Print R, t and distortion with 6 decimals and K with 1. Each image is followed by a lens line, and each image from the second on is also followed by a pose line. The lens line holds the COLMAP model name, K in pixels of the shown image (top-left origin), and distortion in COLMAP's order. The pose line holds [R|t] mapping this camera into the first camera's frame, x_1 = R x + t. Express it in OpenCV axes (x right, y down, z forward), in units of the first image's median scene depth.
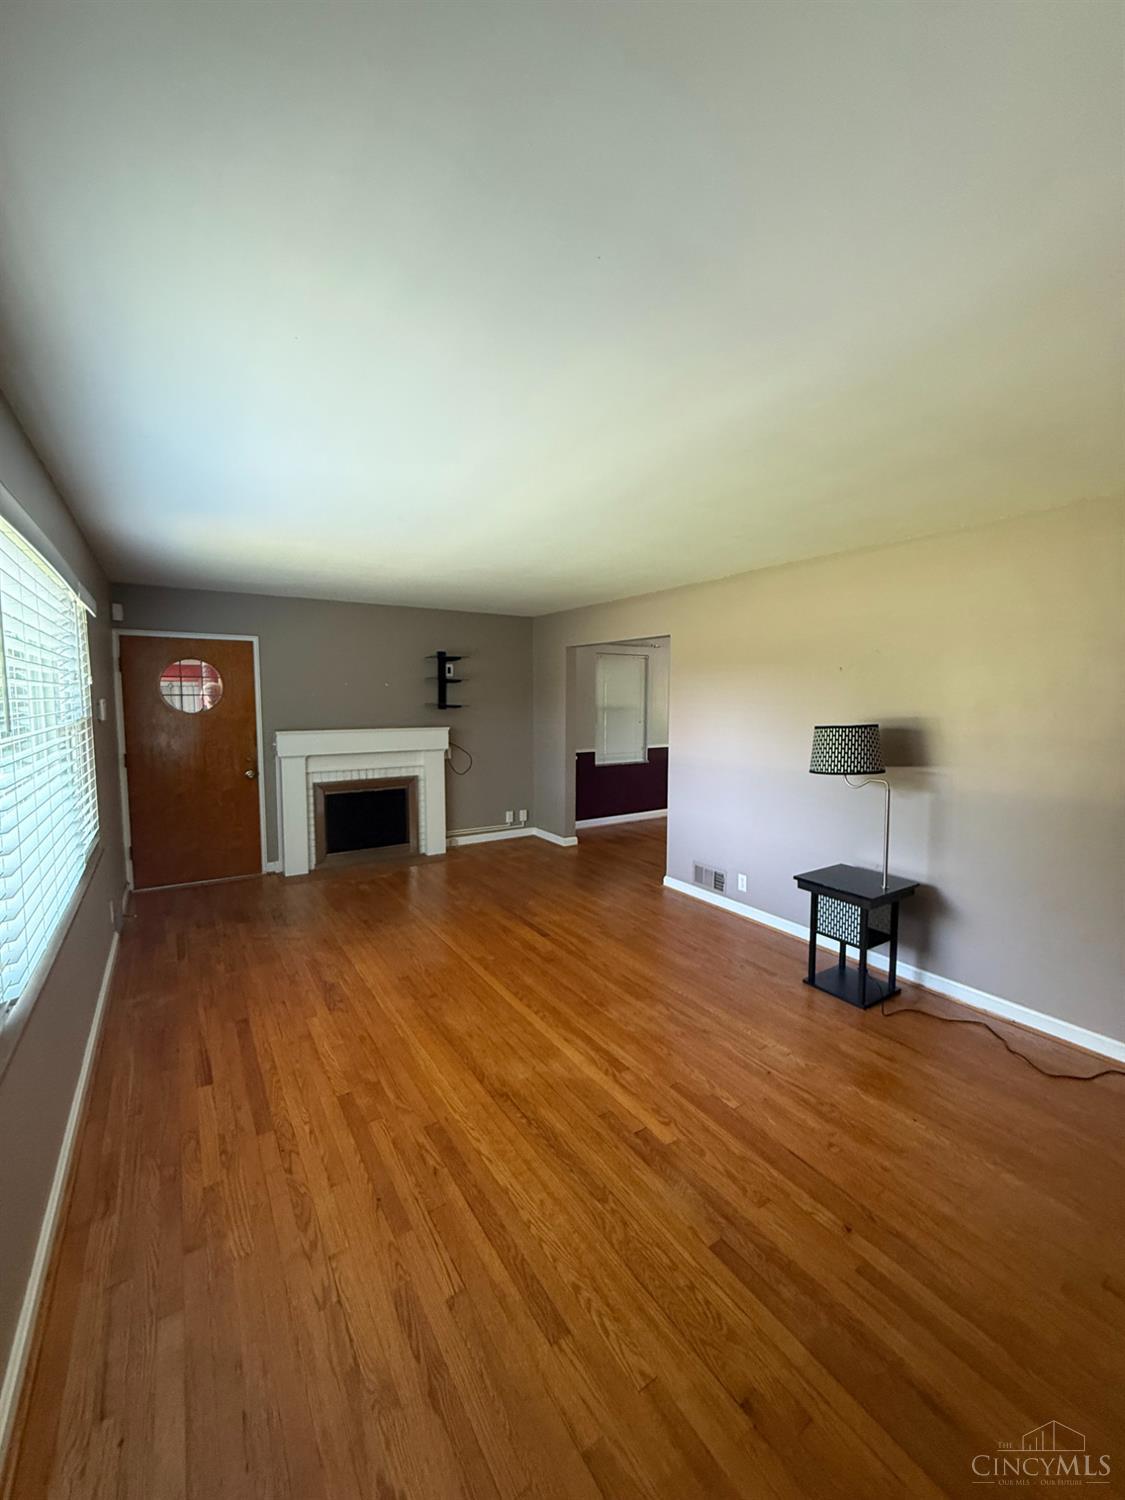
lens RADIAL K [[600.8, 0, 559.4], [0, 600.8, 747.3], [0, 0, 1]] dist [-0.002488, -0.000282]
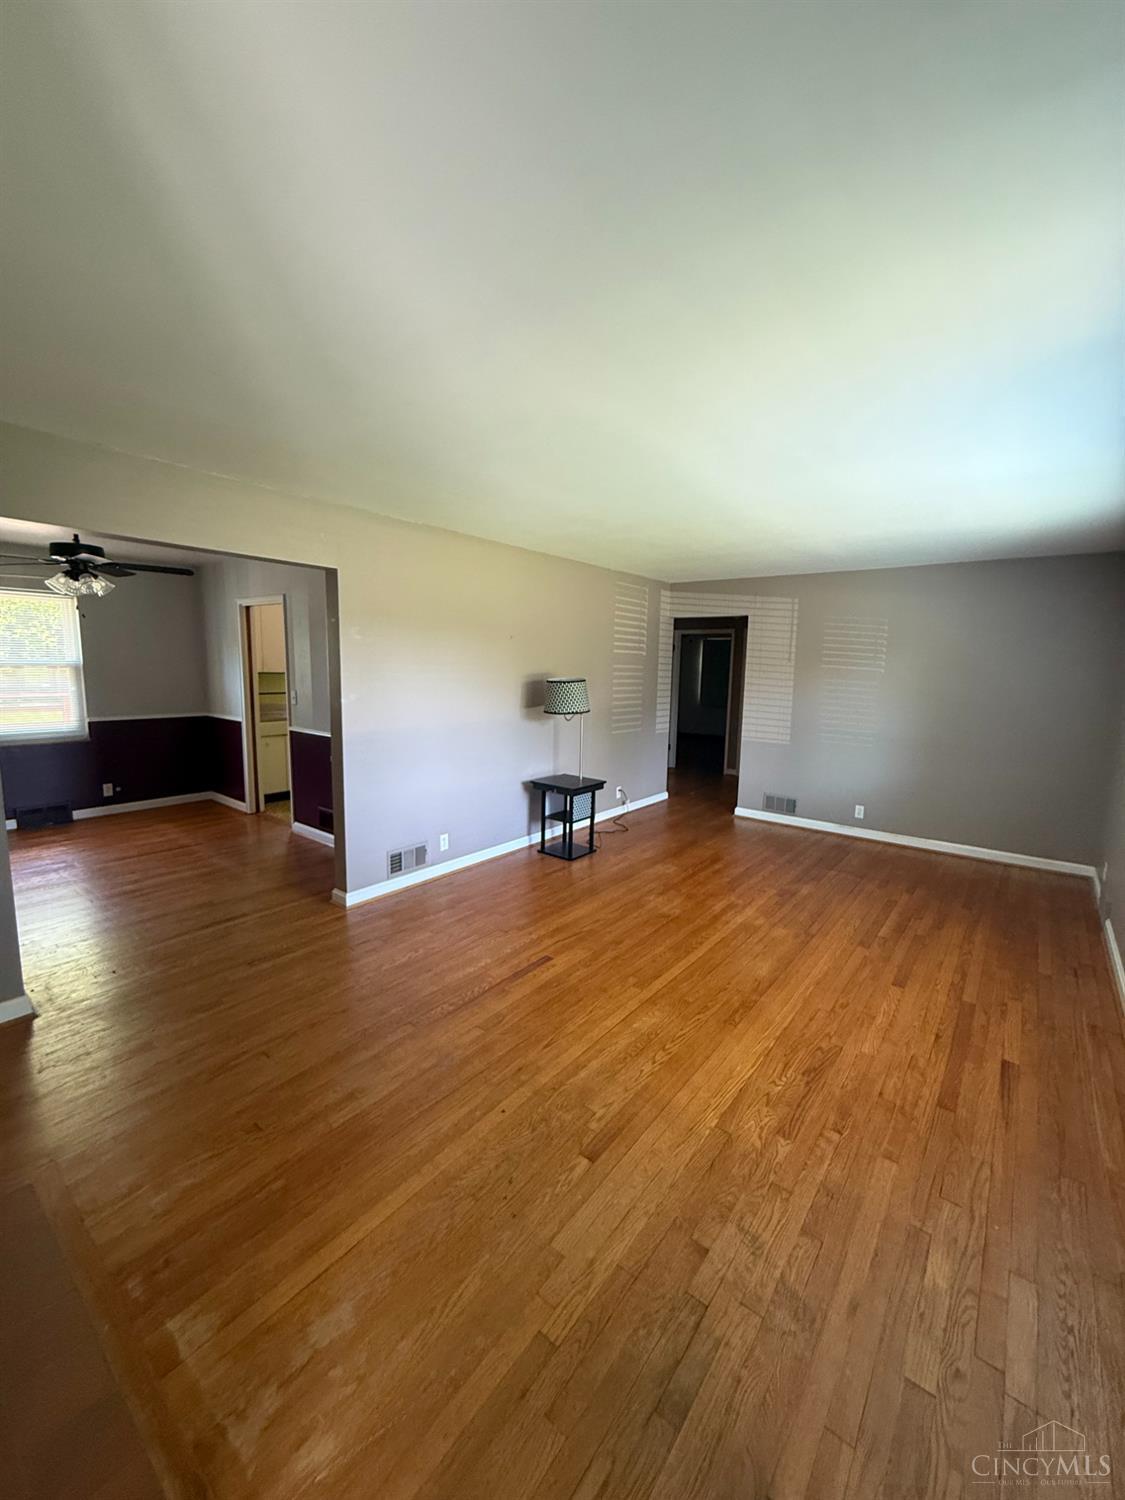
lens RADIAL K [[600.8, 0, 558.5], [0, 600.8, 747.8], [0, 0, 1]] dist [-0.002488, -0.000282]
pose [[-0.324313, -0.142502, 0.935155, -1.001740], [0.057429, 0.983798, 0.169831, -0.135567], [-0.944205, 0.108784, -0.310875, 1.631658]]
